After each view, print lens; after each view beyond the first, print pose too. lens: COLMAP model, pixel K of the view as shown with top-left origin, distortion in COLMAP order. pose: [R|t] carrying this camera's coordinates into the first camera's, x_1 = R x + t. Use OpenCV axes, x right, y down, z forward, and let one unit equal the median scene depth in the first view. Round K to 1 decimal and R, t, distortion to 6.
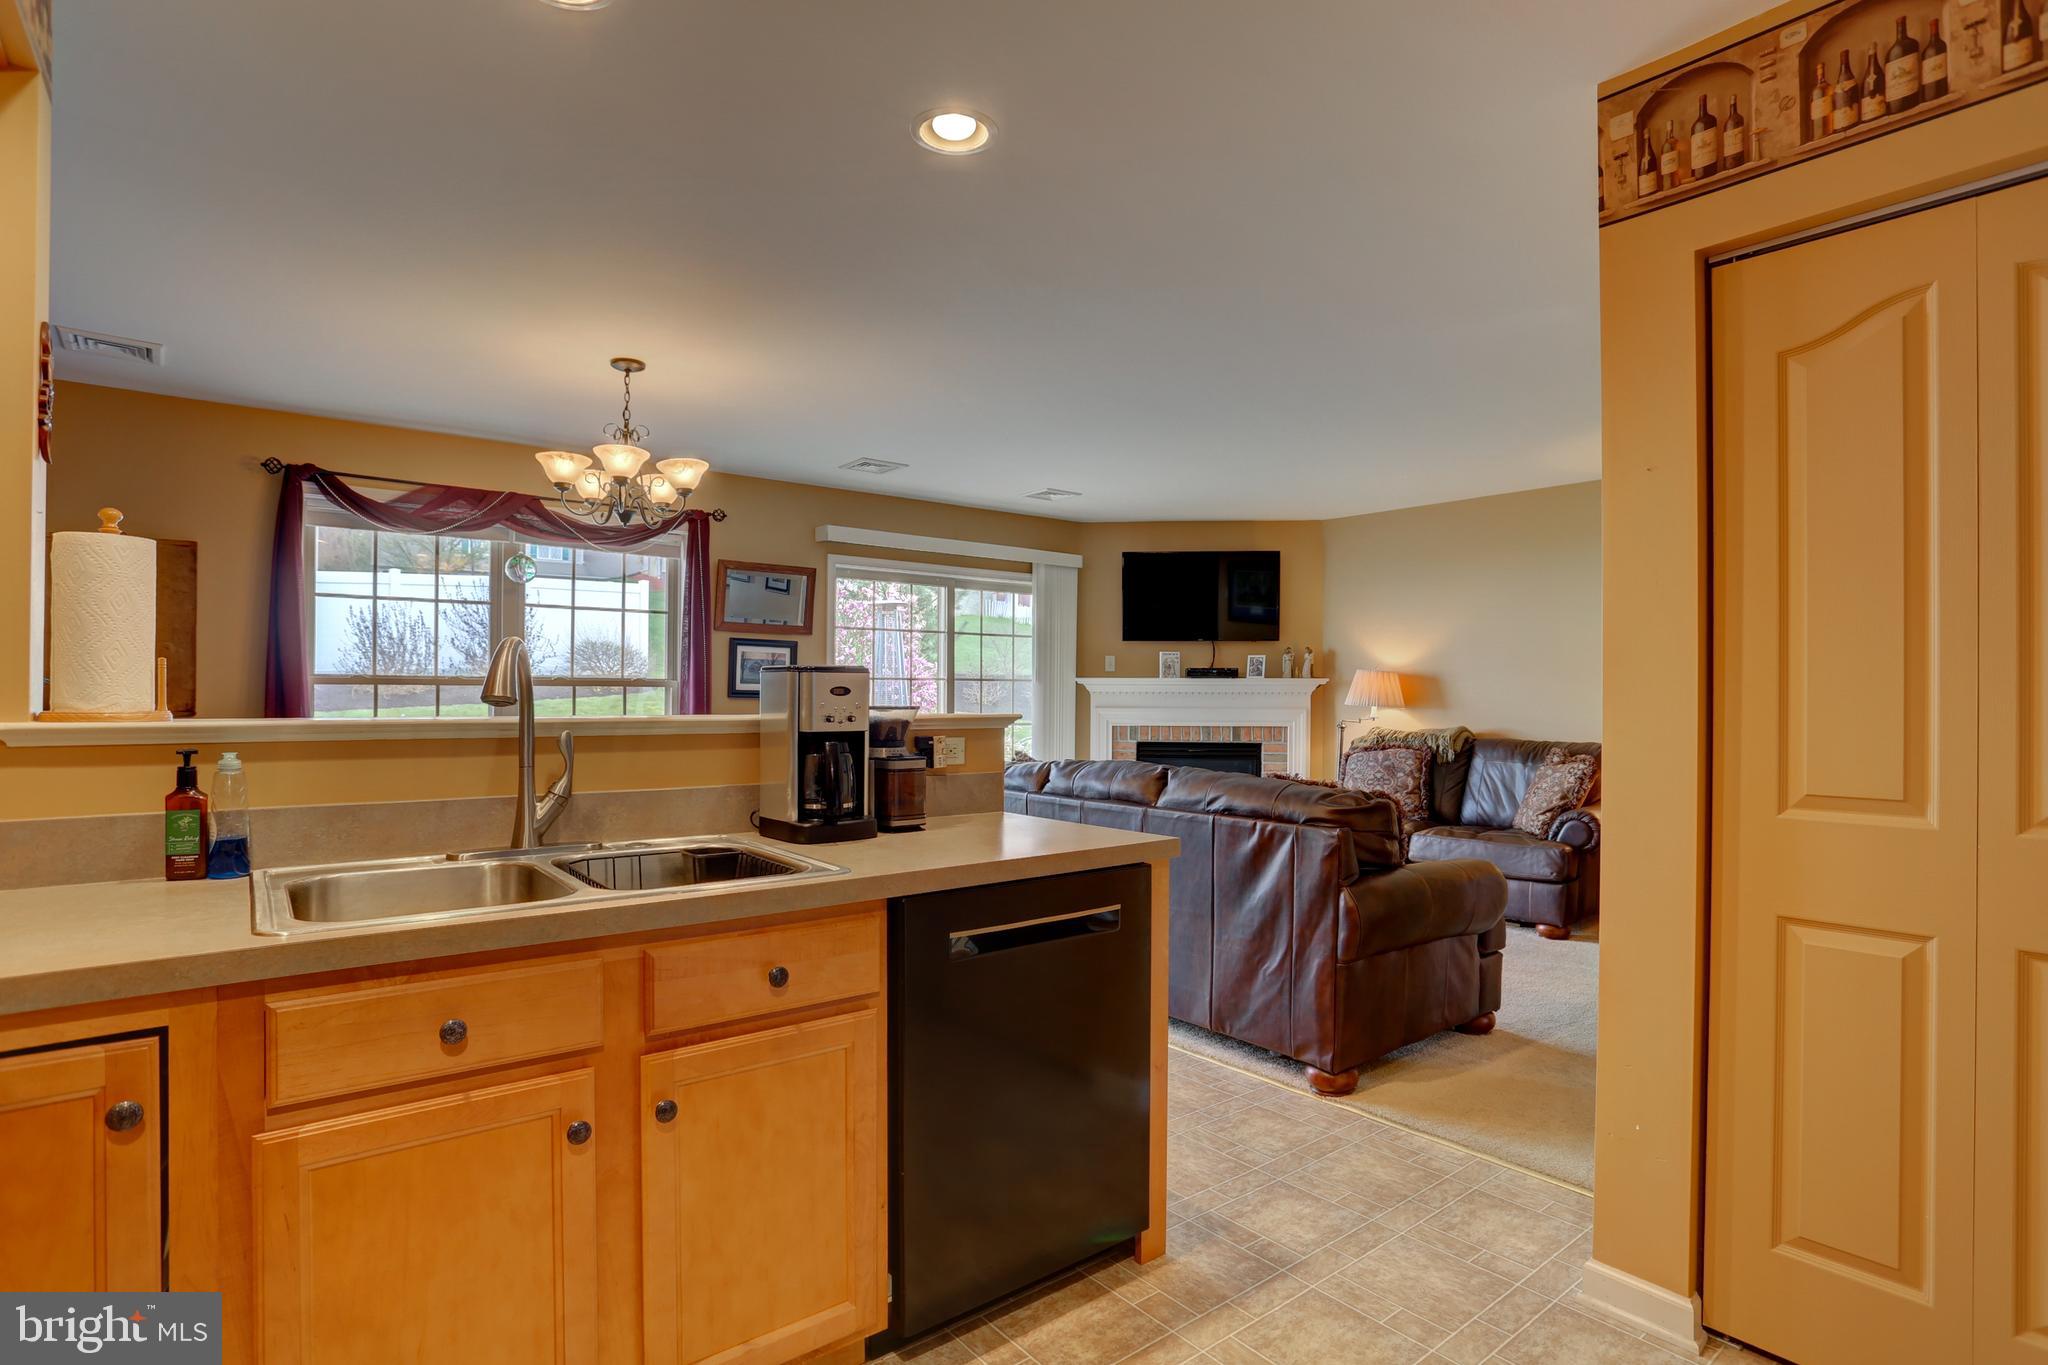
lens RADIAL K [[1014.7, 0, 1022.5], [0, 1014.7, 692.4], [0, 0, 1]] dist [-0.061434, 0.021261]
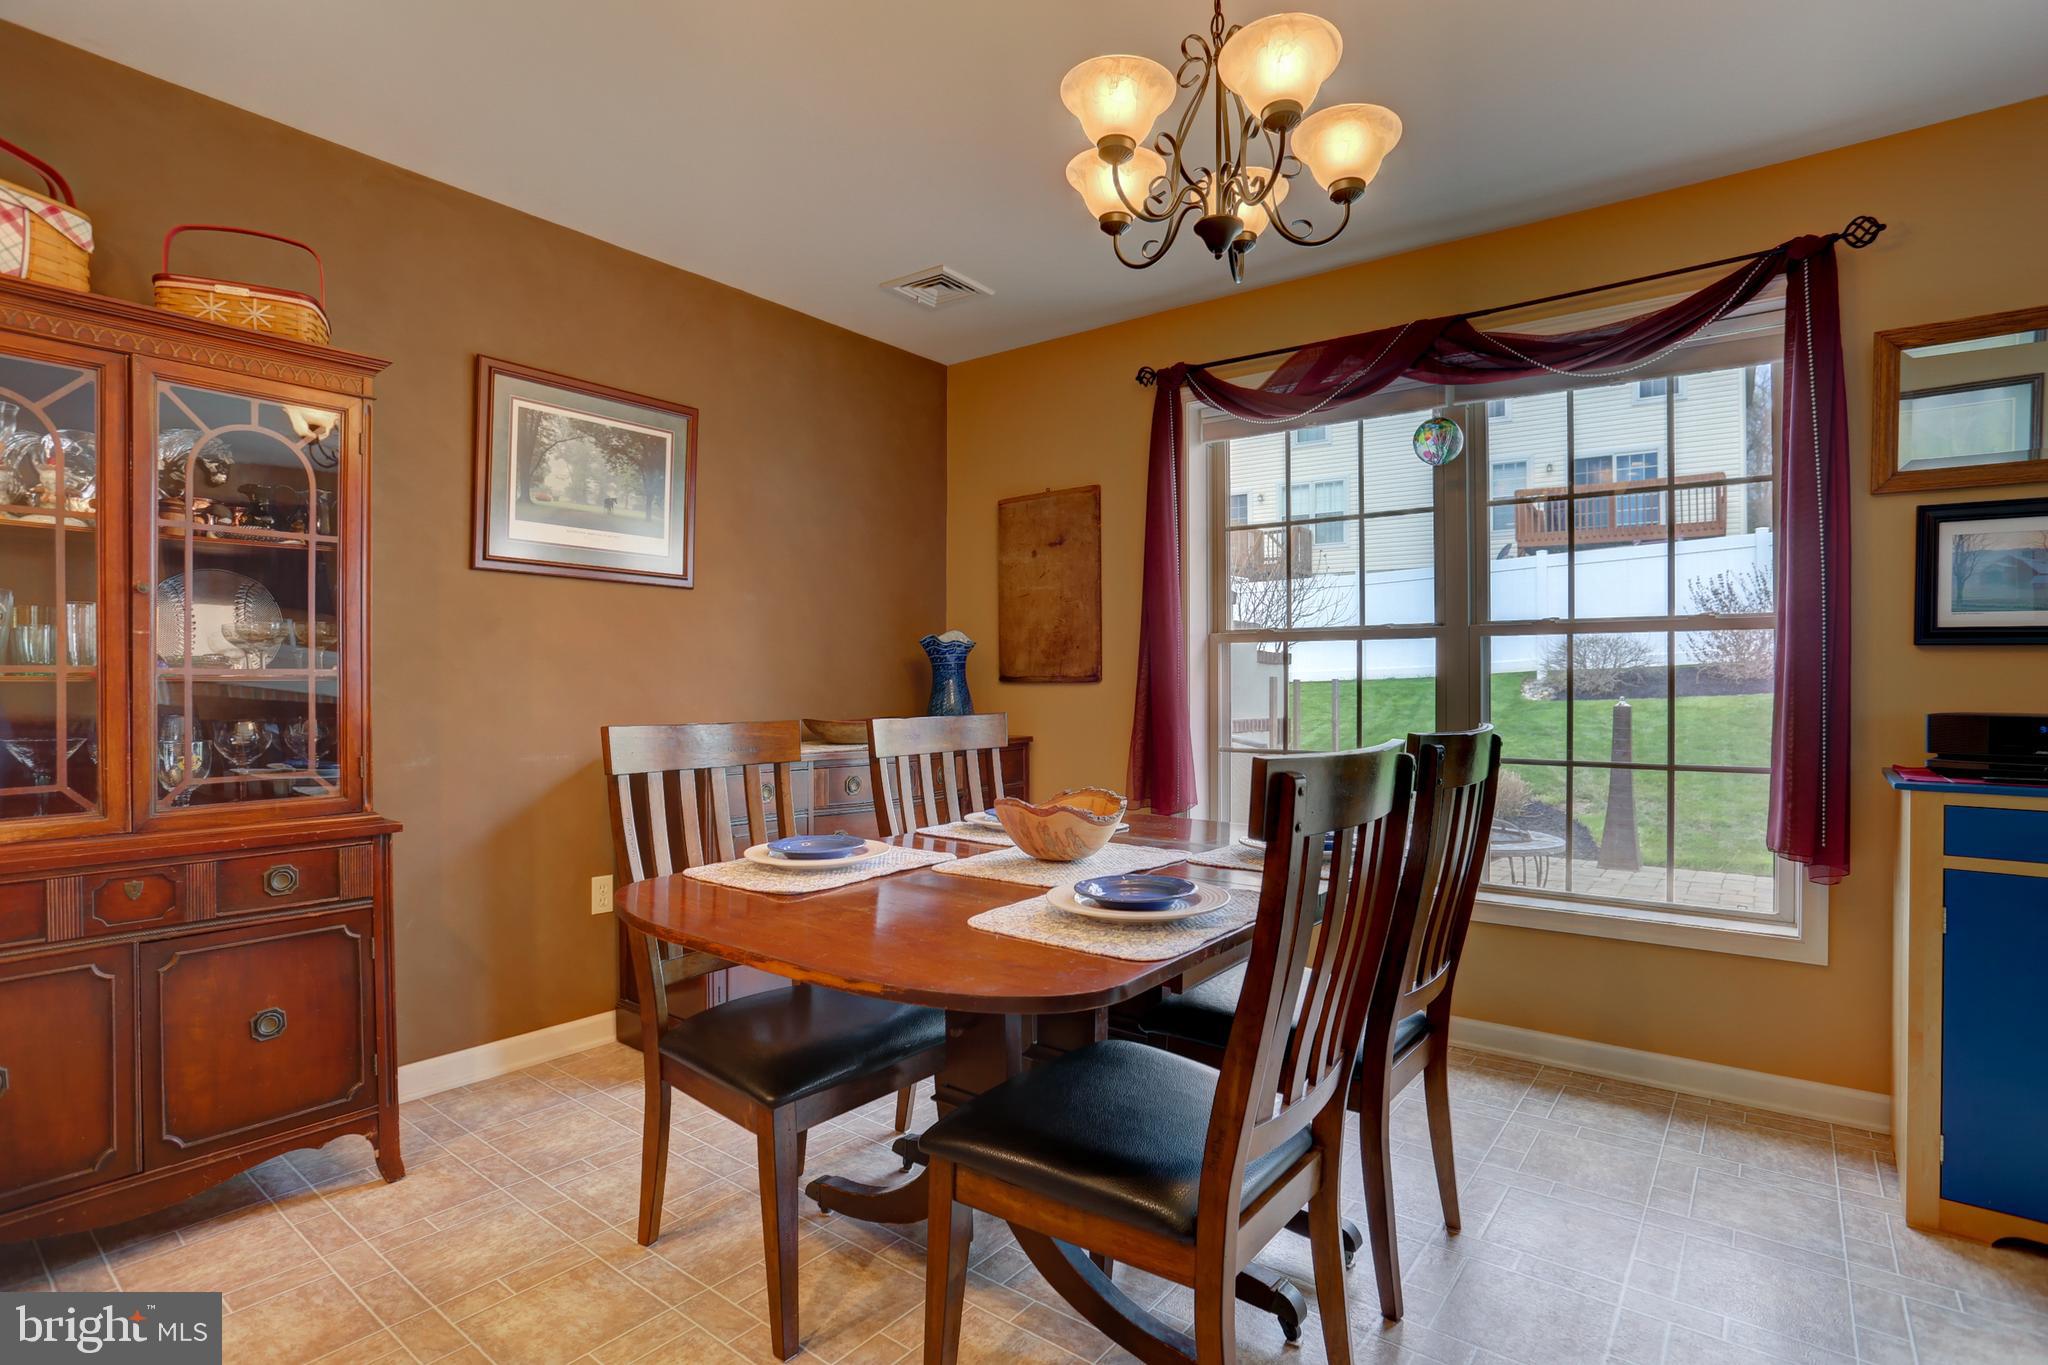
lens RADIAL K [[1008.7, 0, 1035.1], [0, 1008.7, 680.0], [0, 0, 1]] dist [-0.063071, 0.023238]
pose [[0.252670, -0.007163, -0.967526, 0.016519], [0.003619, 0.999973, -0.006458, 0.020469], [0.967546, -0.001869, 0.252689, 0.504641]]
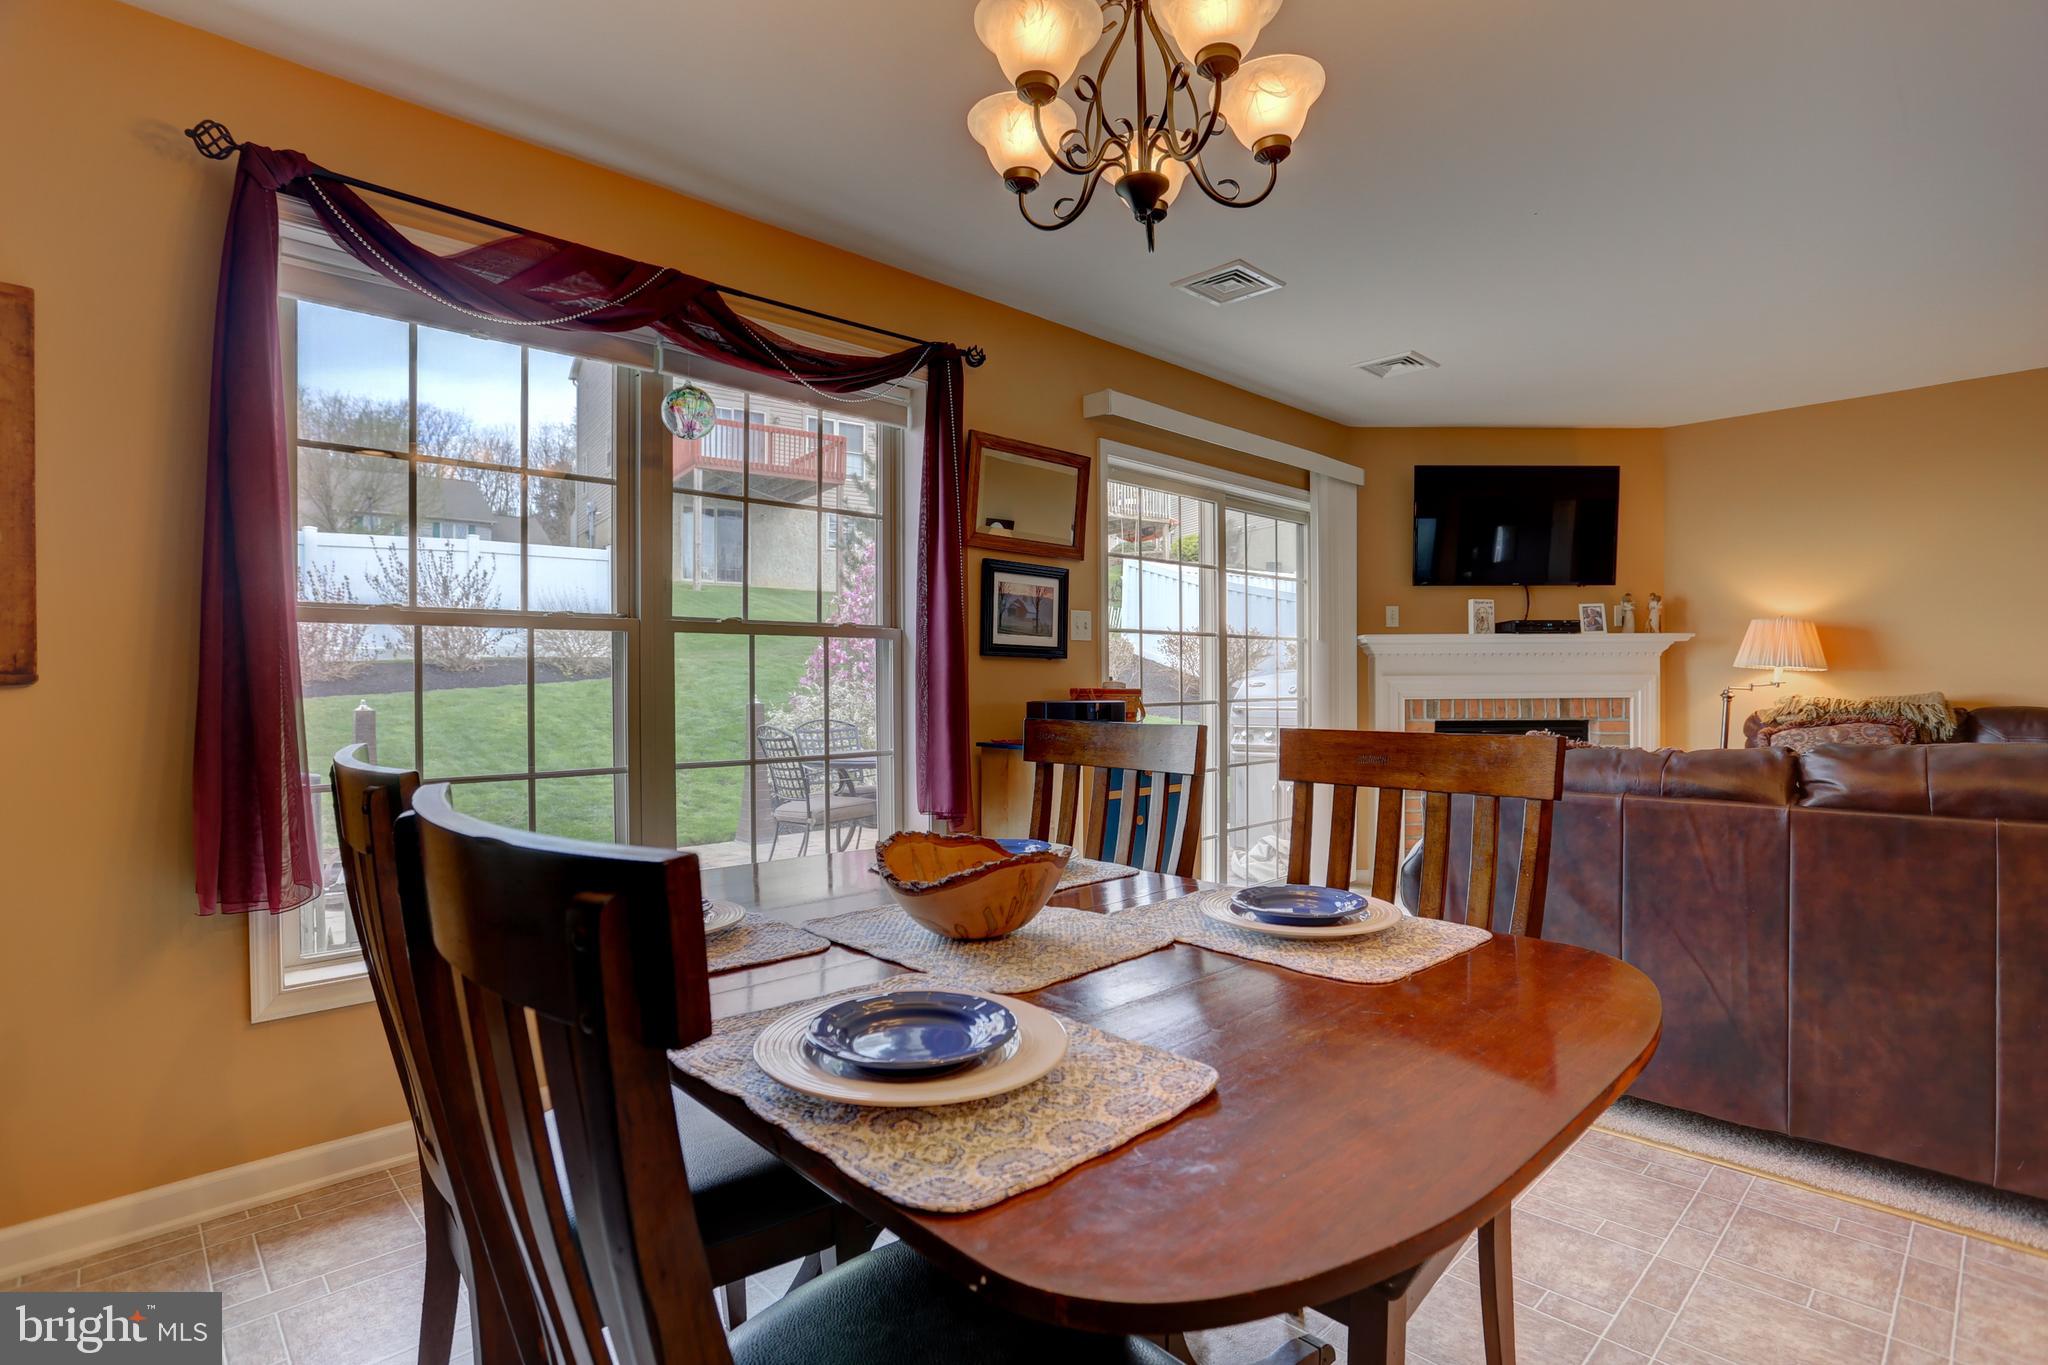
lens RADIAL K [[998.3, 0, 1028.2], [0, 998.3, 683.8], [0, 0, 1]] dist [-0.060805, 0.019334]
pose [[0.994621, -0.010034, 0.103093, -0.311523], [0.009879, 0.999949, 0.002014, 0.020582], [-0.103108, -0.000985, 0.994670, 0.370867]]
